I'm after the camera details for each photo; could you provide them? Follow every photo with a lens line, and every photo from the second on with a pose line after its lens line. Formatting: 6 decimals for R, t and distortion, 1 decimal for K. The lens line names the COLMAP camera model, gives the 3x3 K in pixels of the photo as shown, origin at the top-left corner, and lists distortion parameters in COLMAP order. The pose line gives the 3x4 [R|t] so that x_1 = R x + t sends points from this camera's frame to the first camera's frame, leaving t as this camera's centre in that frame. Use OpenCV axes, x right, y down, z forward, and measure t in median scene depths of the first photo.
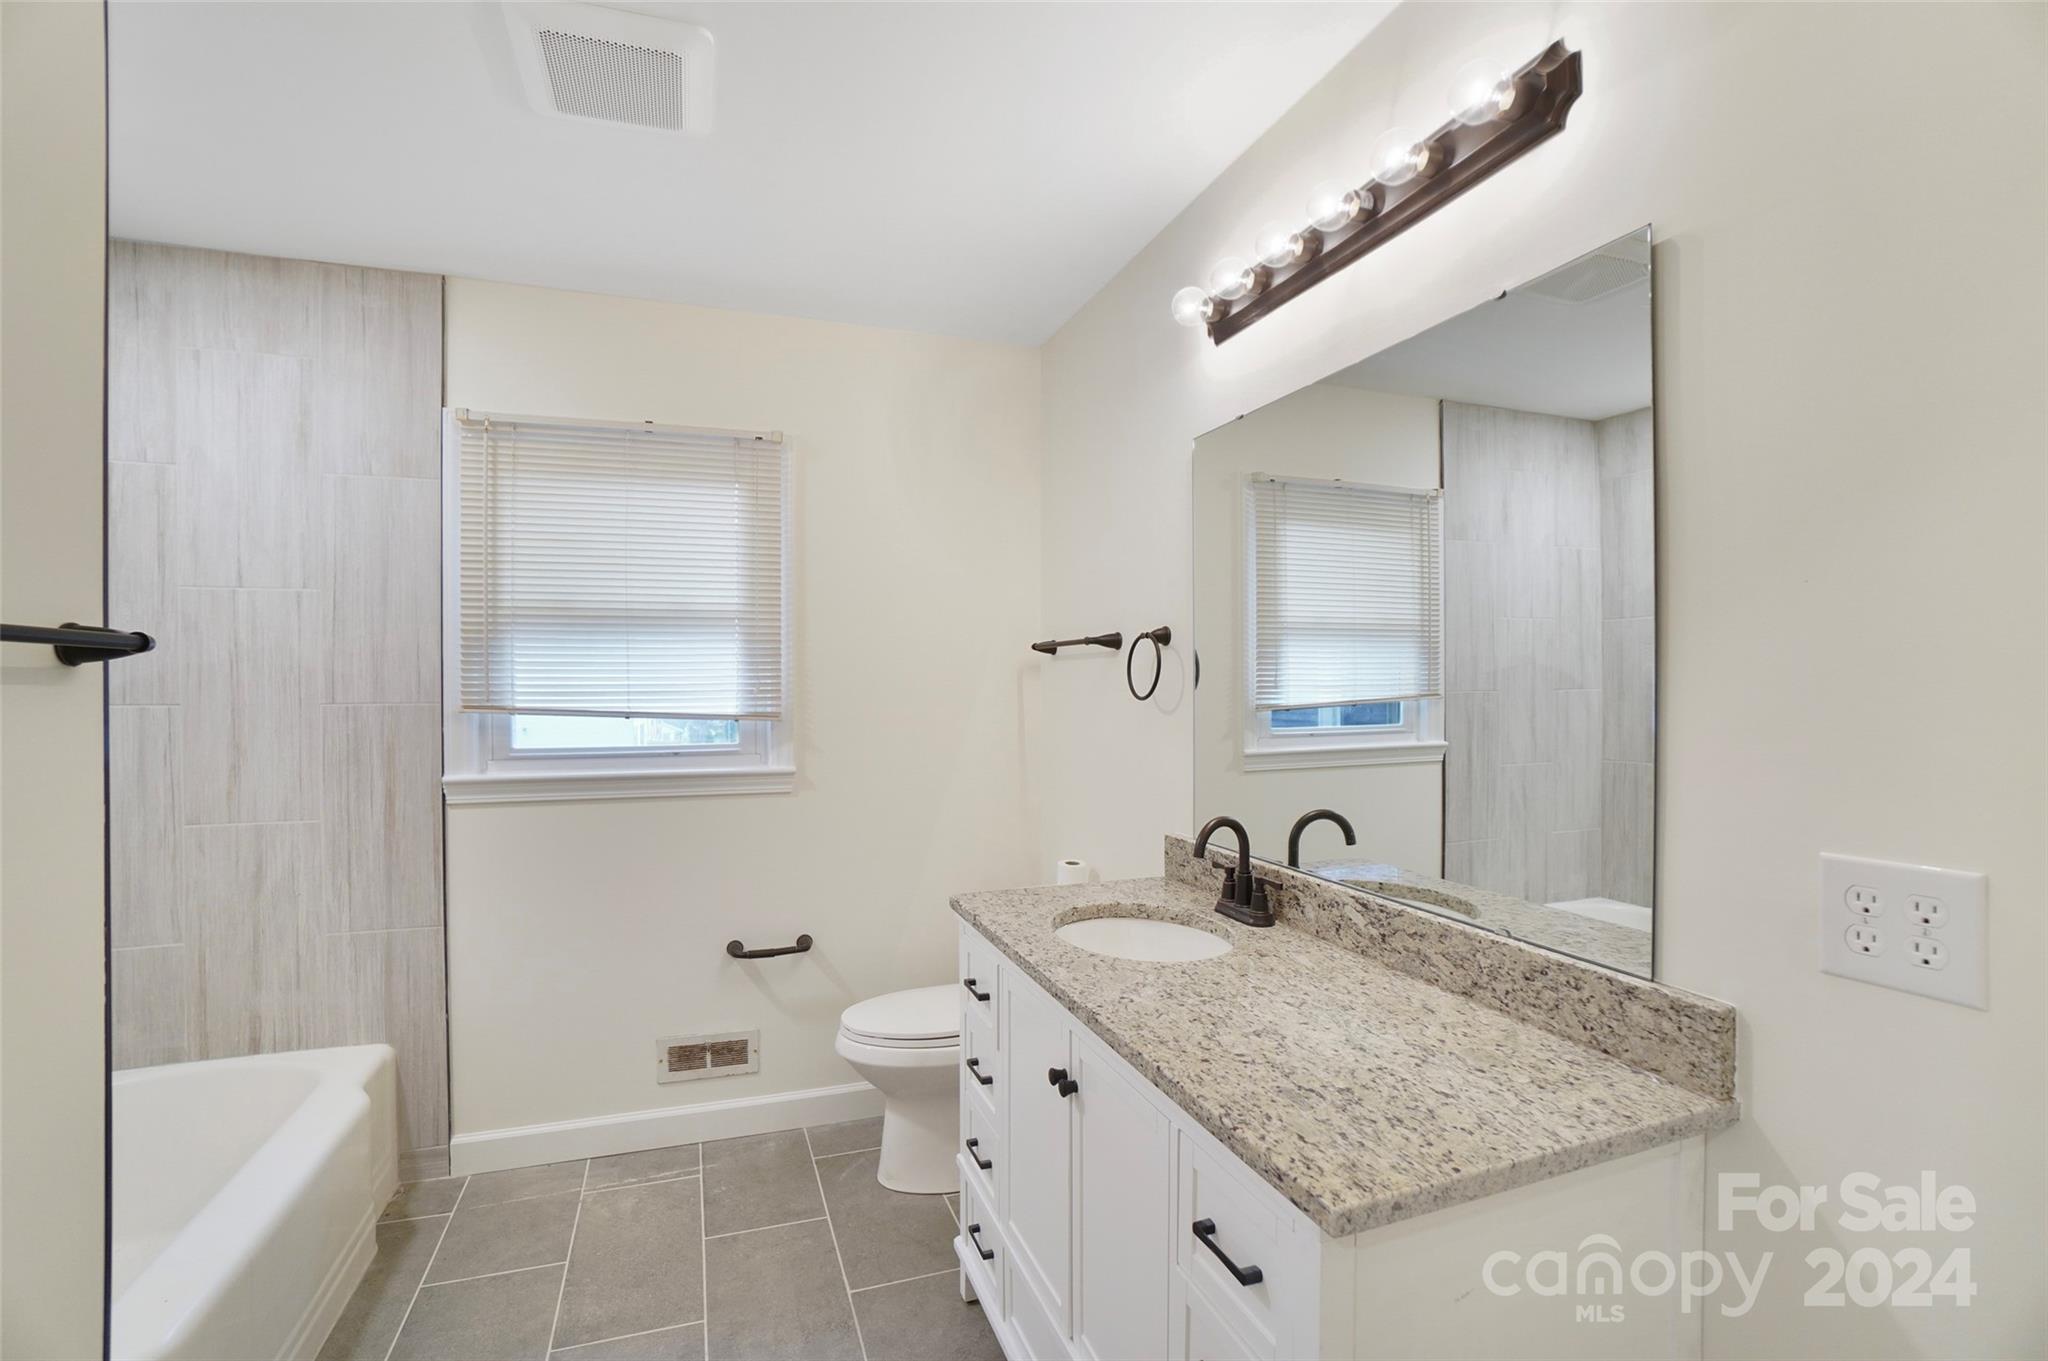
lens RADIAL K [[909.6, 0, 1002.8], [0, 909.6, 682.1], [0, 0, 1]] dist [-0.057776, 0.018327]
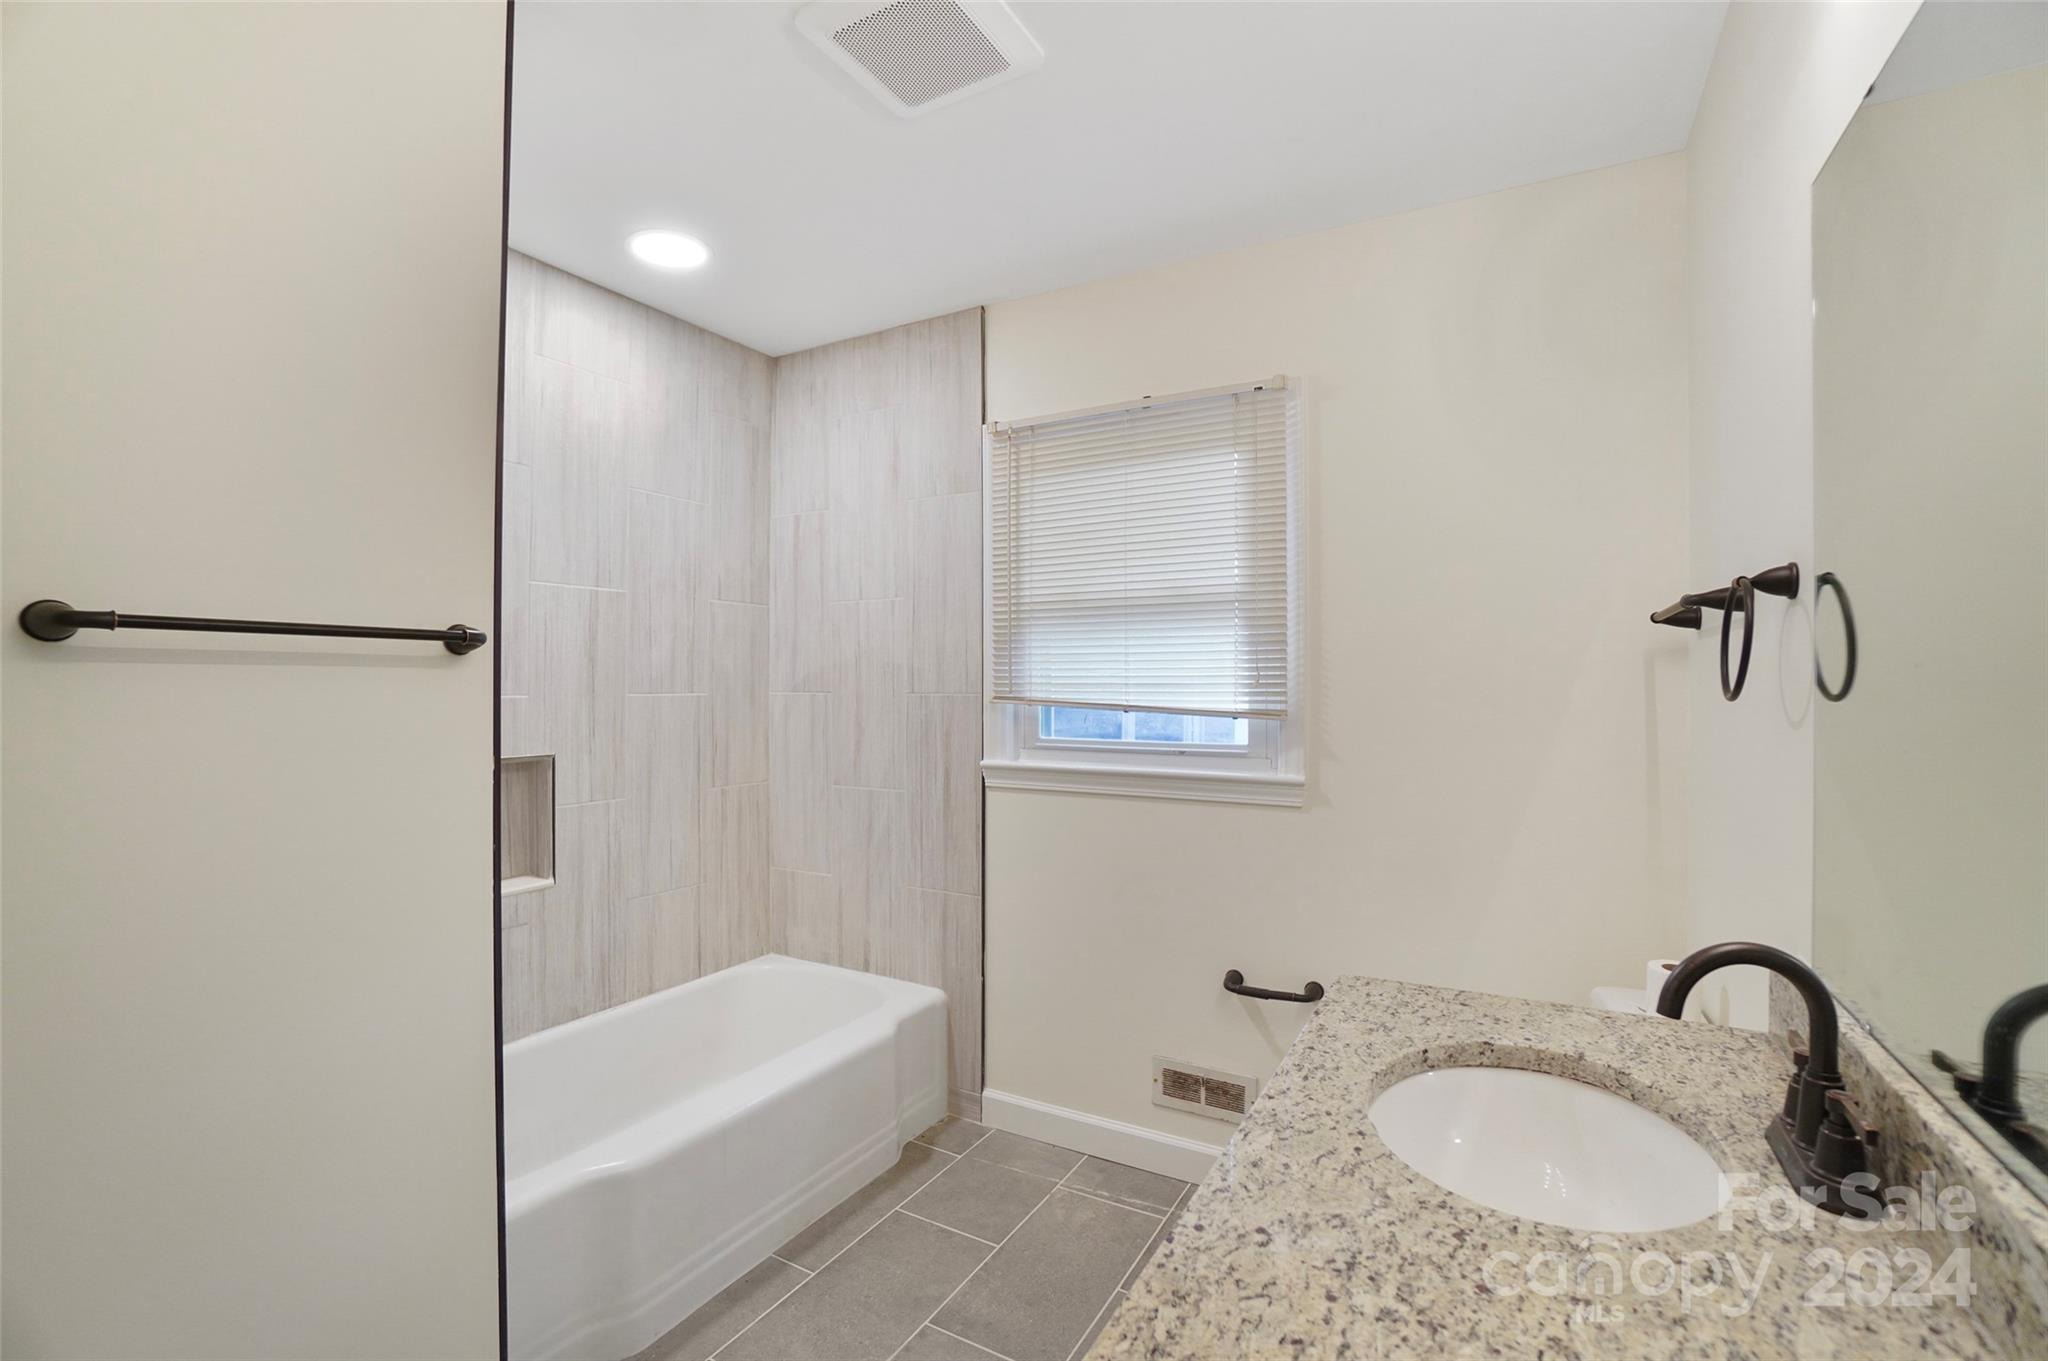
lens RADIAL K [[909.6, 0, 1018.2], [0, 909.6, 688.0], [0, 0, 1]] dist [-0.057776, 0.018327]
pose [[0.658258, 0.006848, -0.752761, 0.242827], [-0.002622, 0.999973, 0.006804, 0.008277], [0.752788, -0.002505, 0.658258, 0.292587]]
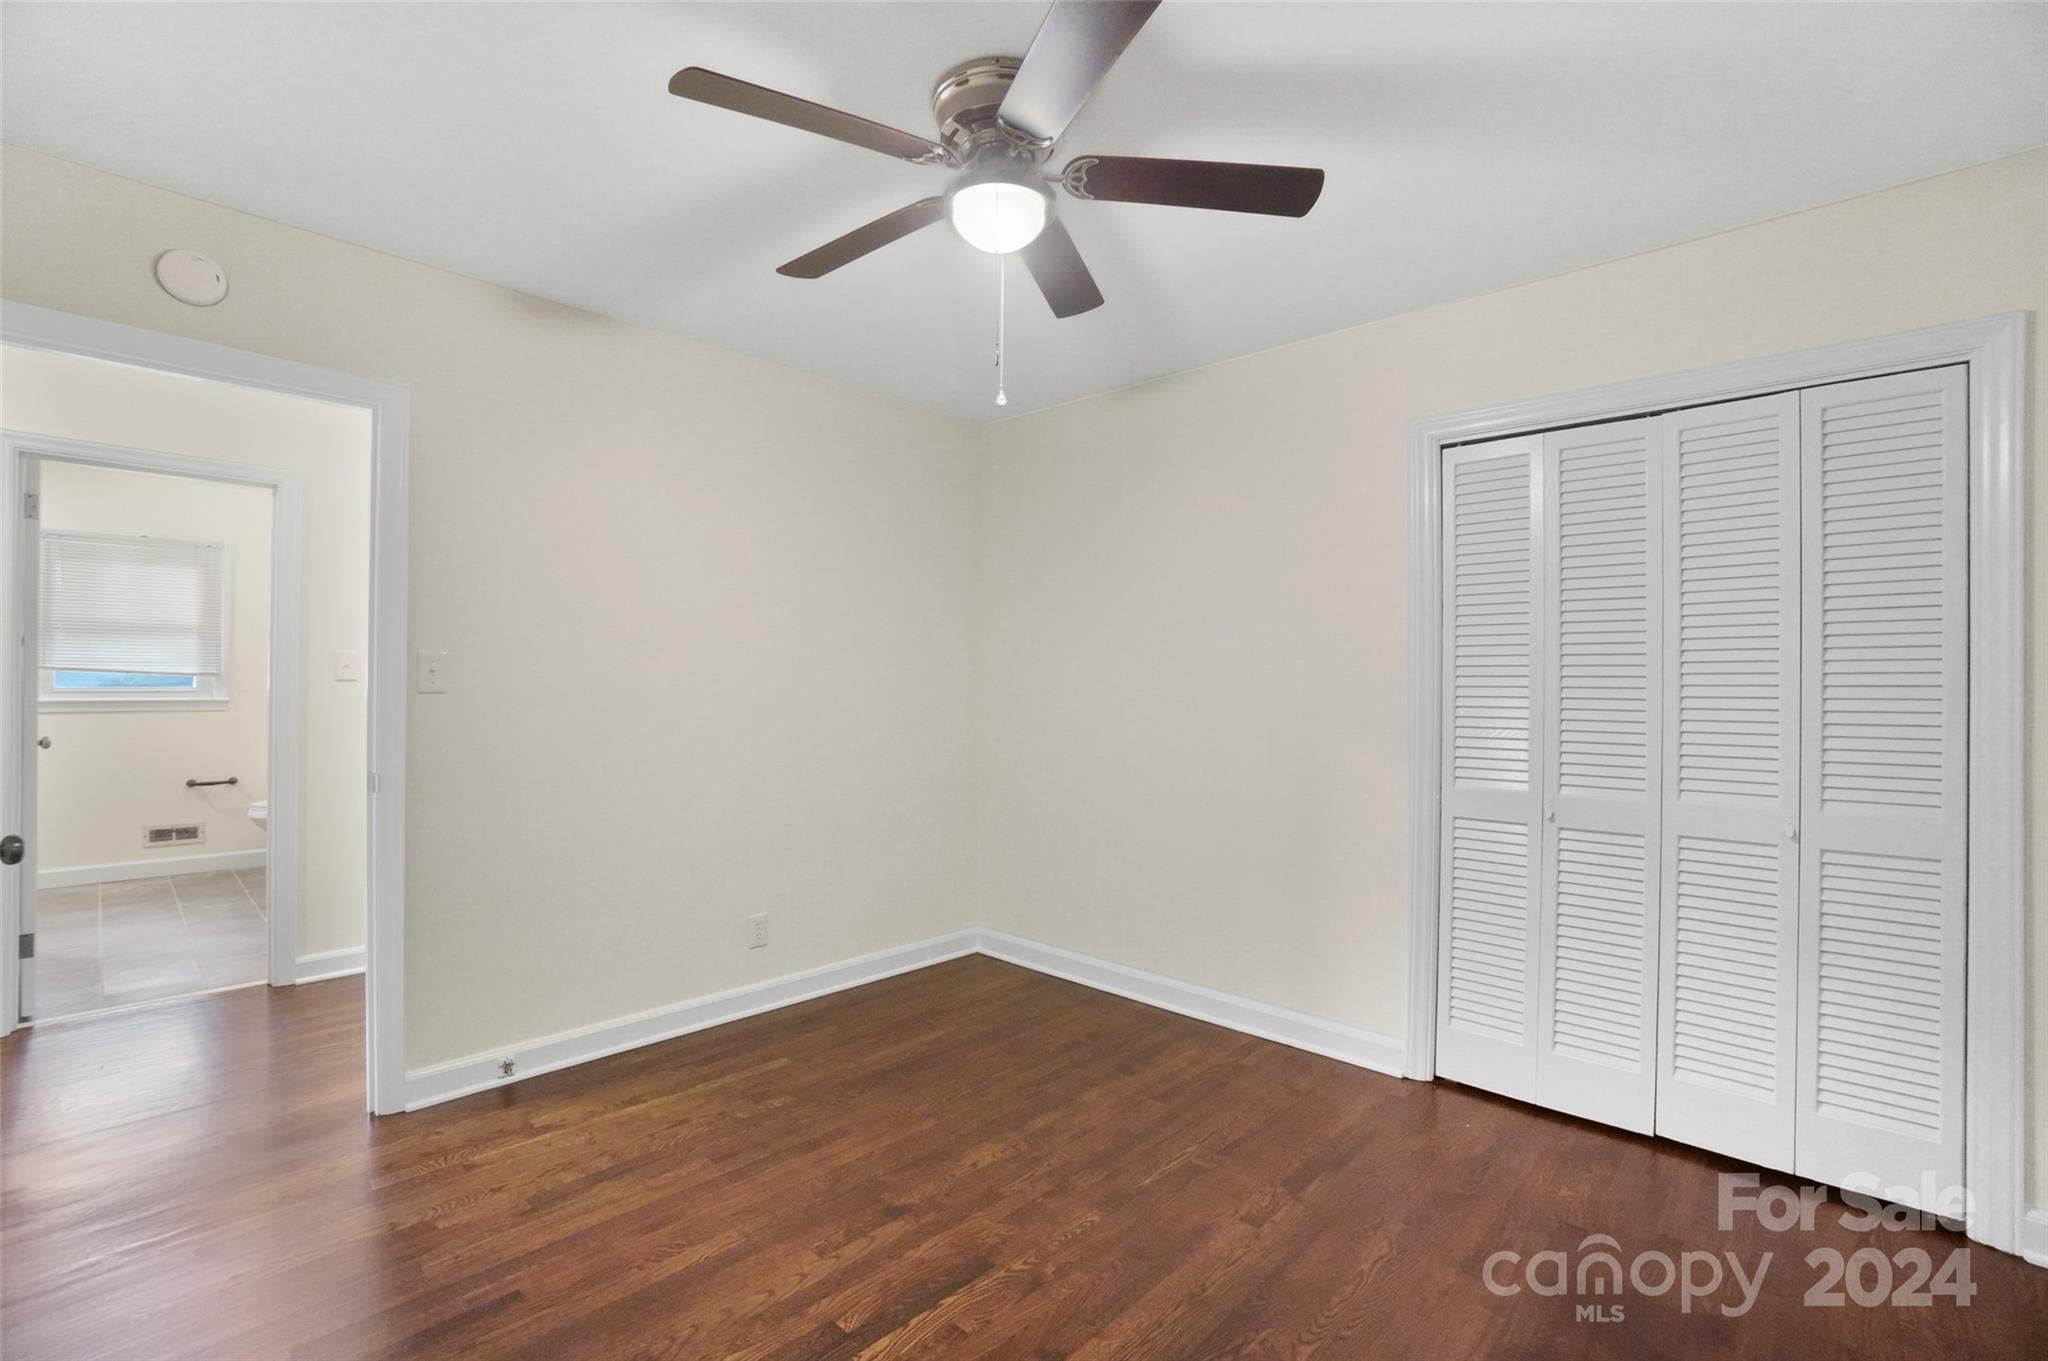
lens RADIAL K [[909.6, 0, 1035.1], [0, 909.6, 683.9], [0, 0, 1]] dist [-0.057776, 0.018327]
pose [[0.890000, 0.009629, 0.455860, 0.580383], [-0.010027, 0.999949, -0.001545, 0.048918], [-0.455851, -0.003196, 0.890050, -1.905431]]
